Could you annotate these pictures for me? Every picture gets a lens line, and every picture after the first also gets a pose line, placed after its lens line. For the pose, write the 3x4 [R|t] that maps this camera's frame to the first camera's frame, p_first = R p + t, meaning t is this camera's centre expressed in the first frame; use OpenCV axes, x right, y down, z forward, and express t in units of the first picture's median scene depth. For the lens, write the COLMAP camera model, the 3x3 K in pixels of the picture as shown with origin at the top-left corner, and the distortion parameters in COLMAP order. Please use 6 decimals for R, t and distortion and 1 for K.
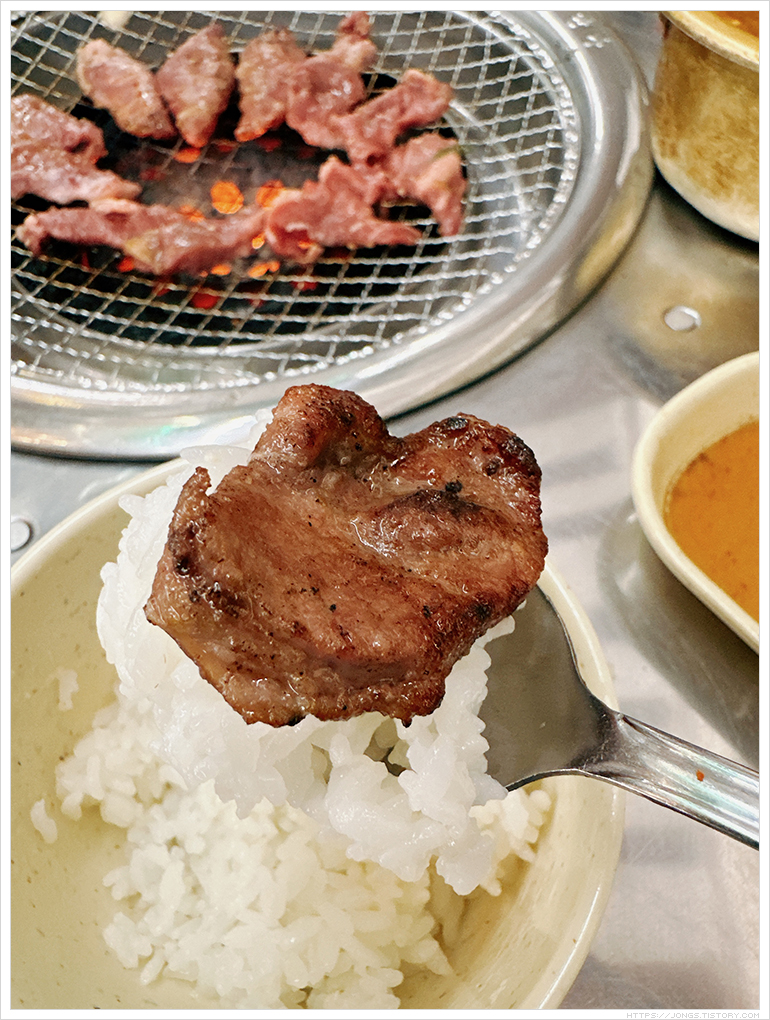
lens RADIAL K [[721.0, 0, 385.0], [0, 721.0, 510.0], [0, 0, 1]] dist [-0.008547, -0.003556]
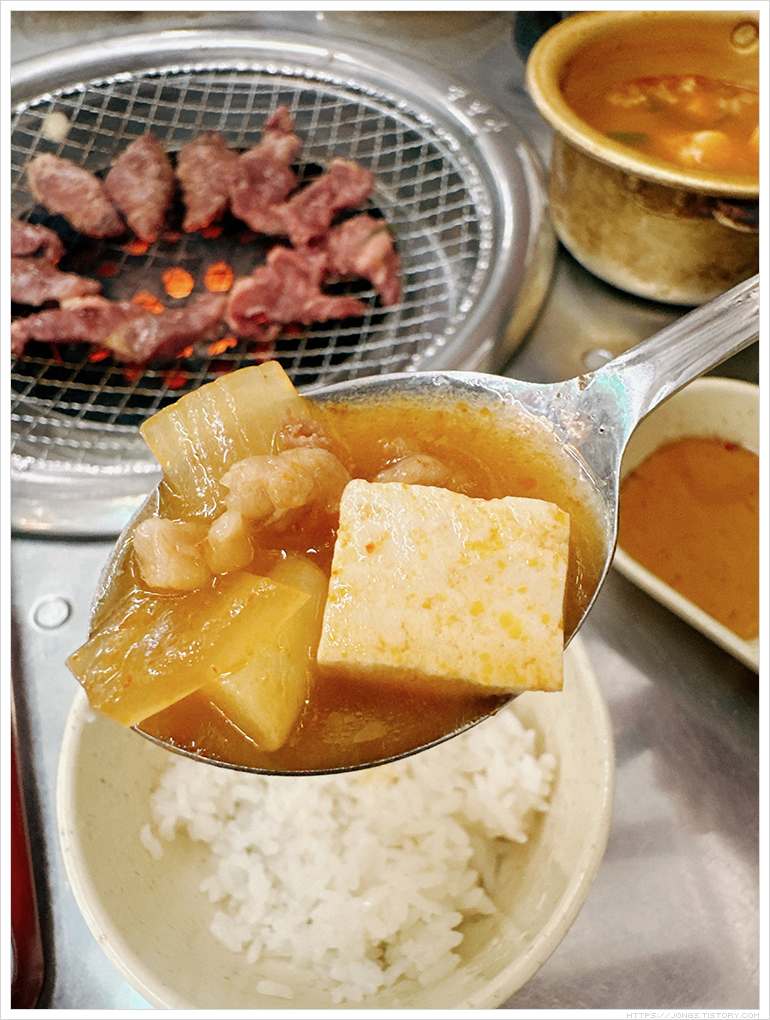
lens RADIAL K [[721.0, 0, 385.0], [0, 721.0, 510.0], [0, 0, 1]] dist [-0.008547, -0.003556]
pose [[0.989478, -0.117108, 0.084969, -0.052882], [0.121100, 0.991689, -0.043445, -0.008798], [-0.079175, 0.053277, 0.995436, -0.115045]]
